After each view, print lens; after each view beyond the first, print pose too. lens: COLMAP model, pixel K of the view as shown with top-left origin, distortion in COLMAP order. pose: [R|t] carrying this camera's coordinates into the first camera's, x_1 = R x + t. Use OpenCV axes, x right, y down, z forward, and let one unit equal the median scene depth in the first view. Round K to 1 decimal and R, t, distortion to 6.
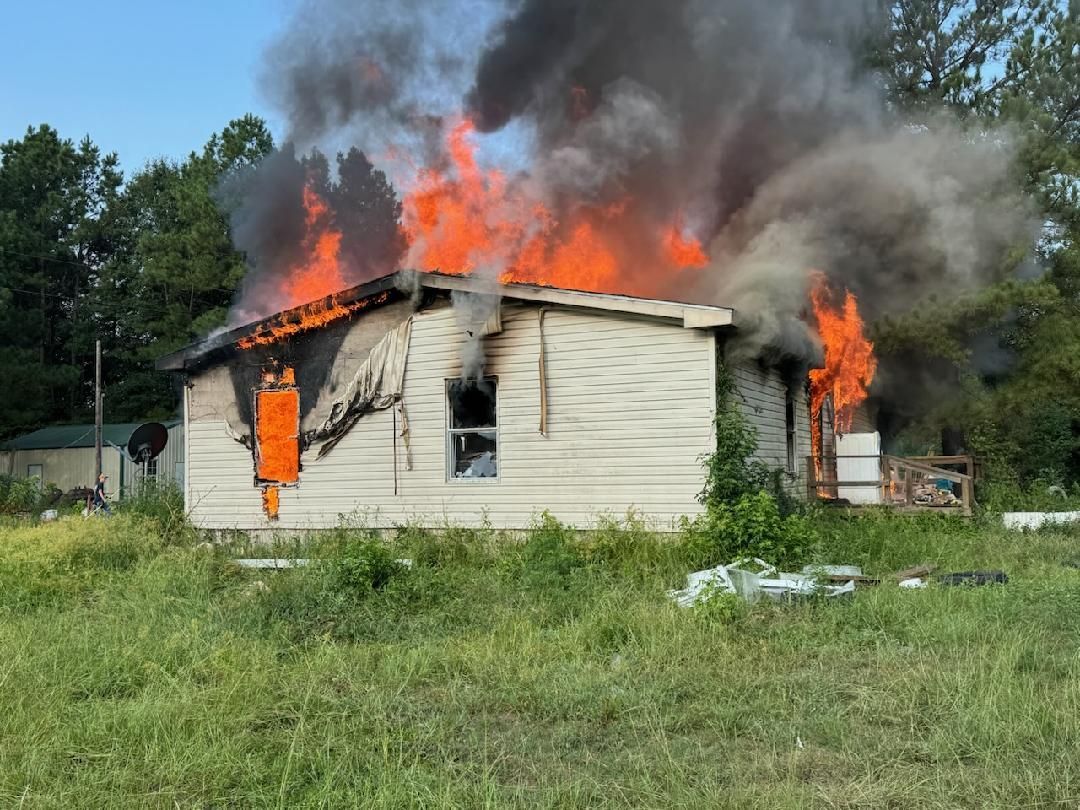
lens RADIAL K [[1006.3, 0, 540.0], [0, 1006.3, 405.0], [0, 0, 1]] dist [0.010303, -0.000238]
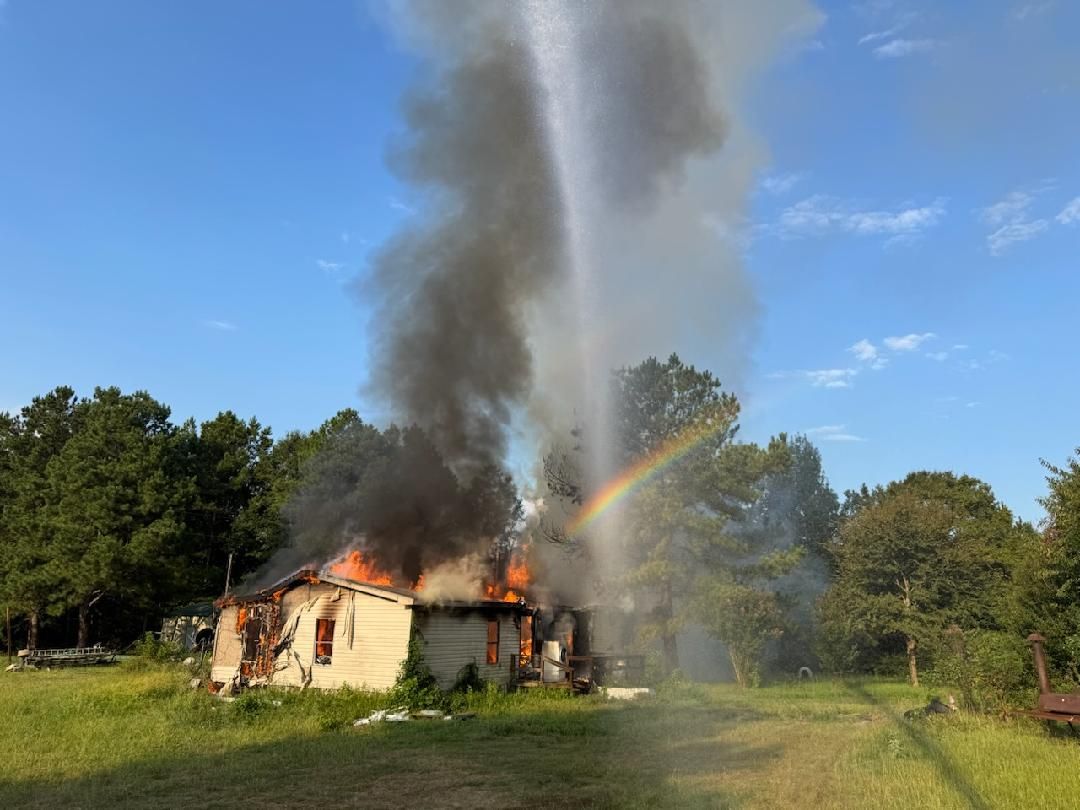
lens RADIAL K [[733.7, 0, 540.0], [0, 733.7, 405.0], [0, 0, 1]] dist [-0.004513, -0.002331]
pose [[0.997557, 0.013986, -0.068448, 0.104082], [-0.029534, 0.972330, -0.231739, -0.025106], [0.063313, 0.233194, 0.970367, -0.141973]]
